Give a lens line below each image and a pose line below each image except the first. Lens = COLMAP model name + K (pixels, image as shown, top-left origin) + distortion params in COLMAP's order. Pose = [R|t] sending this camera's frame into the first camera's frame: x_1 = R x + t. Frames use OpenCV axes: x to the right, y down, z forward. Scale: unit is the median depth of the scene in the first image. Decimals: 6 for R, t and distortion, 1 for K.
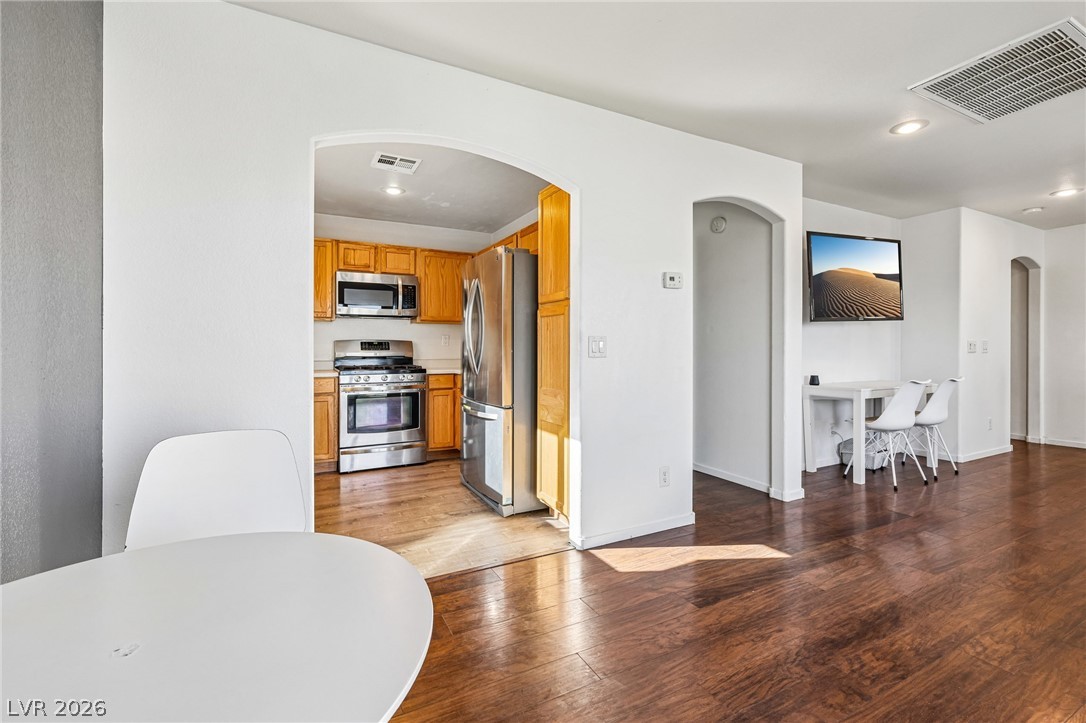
lens RADIAL K [[471.6, 0, 543.5], [0, 471.6, 351.6], [0, 0, 1]] dist [0.001028, 0.000114]
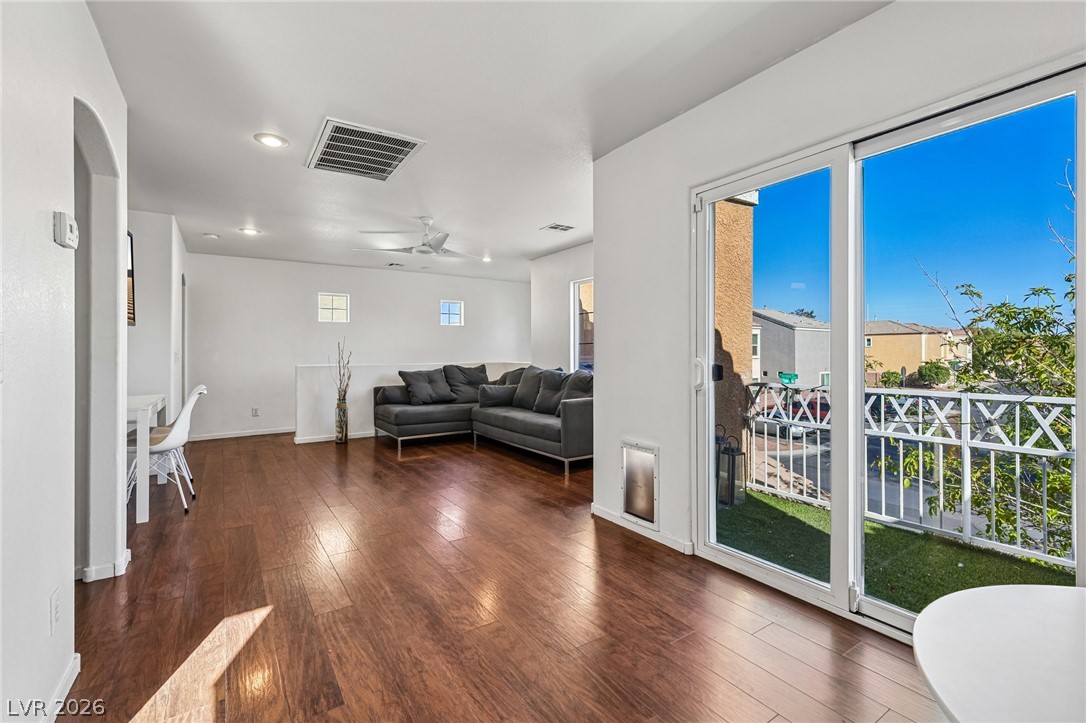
lens RADIAL K [[472.8, 0, 545.8], [0, 472.8, 354.7], [0, 0, 1]] dist [-0.000216, -0.000009]
pose [[-0.114895, 0.000352, 0.993378, -0.213214], [0.014168, 0.999899, 0.001284, -0.002615], [-0.993277, 0.014221, -0.114889, 0.360831]]
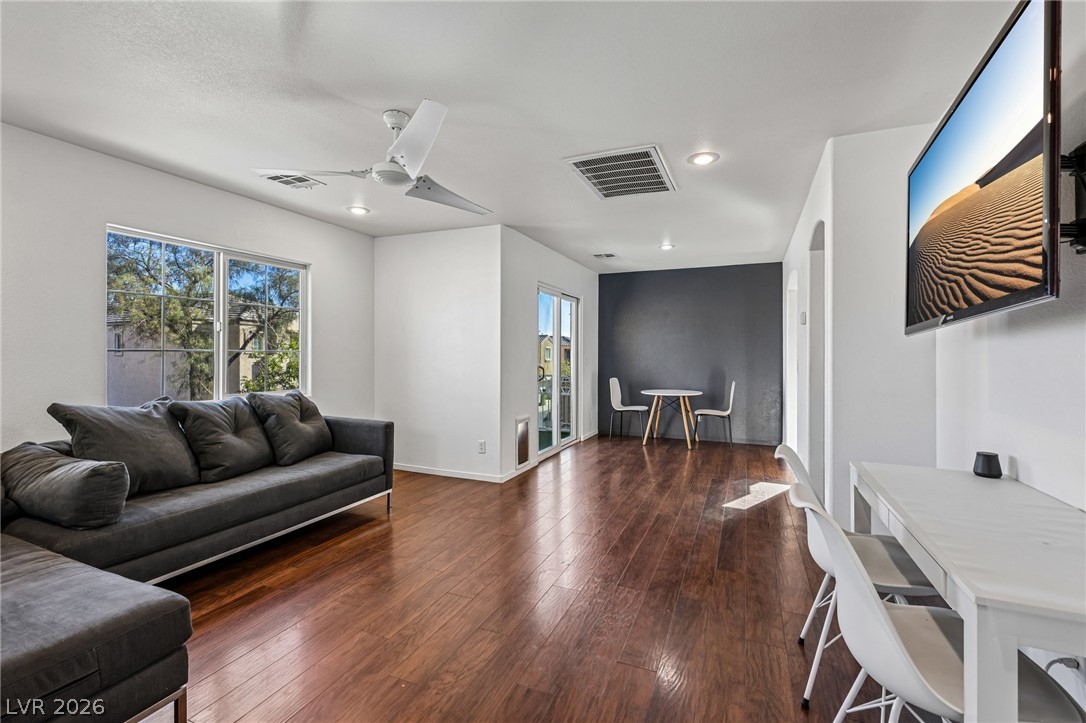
lens RADIAL K [[471.6, 0, 543.5], [0, 471.6, 351.6], [0, 0, 1]] dist [0.001028, 0.000114]
pose [[-0.776260, 0.001139, -0.630412, 1.152018], [-0.004692, 0.999960, 0.007585, -0.041973], [0.630395, 0.008846, -0.776224, 1.074837]]
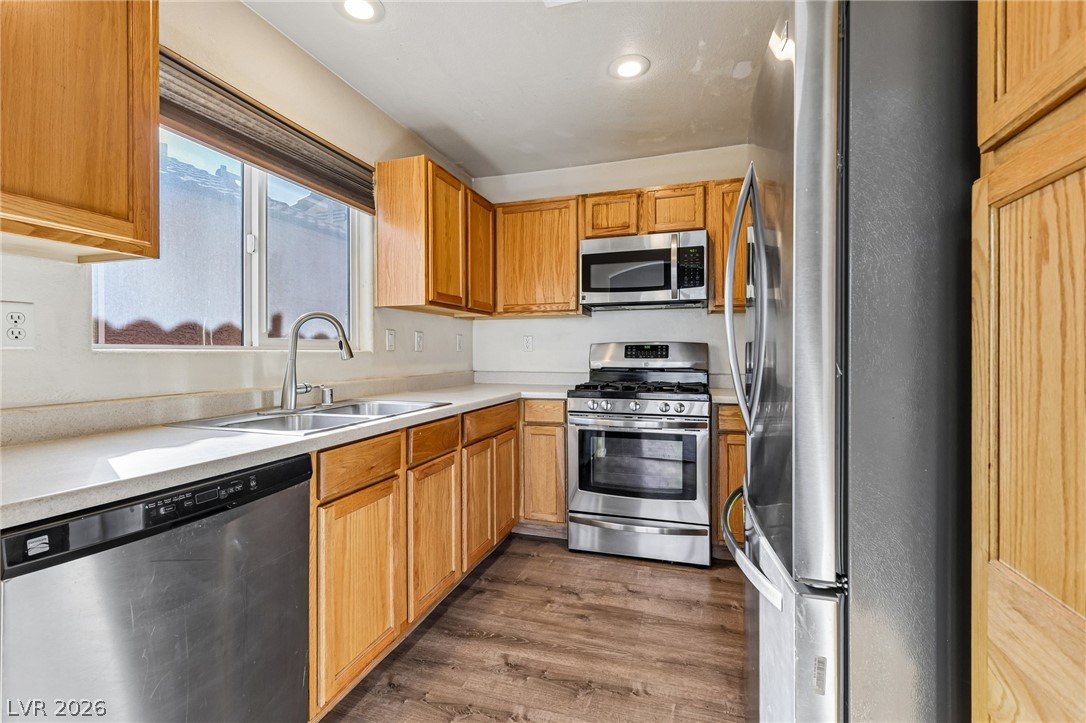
lens RADIAL K [[471.6, 0, 543.5], [0, 471.6, 351.6], [0, 0, 1]] dist [0.001028, 0.000114]
pose [[0.701603, -0.001288, -0.712567, 0.002176], [-0.008034, 0.999921, -0.009717, -0.005302], [0.712523, 0.012542, 0.701537, 0.519938]]
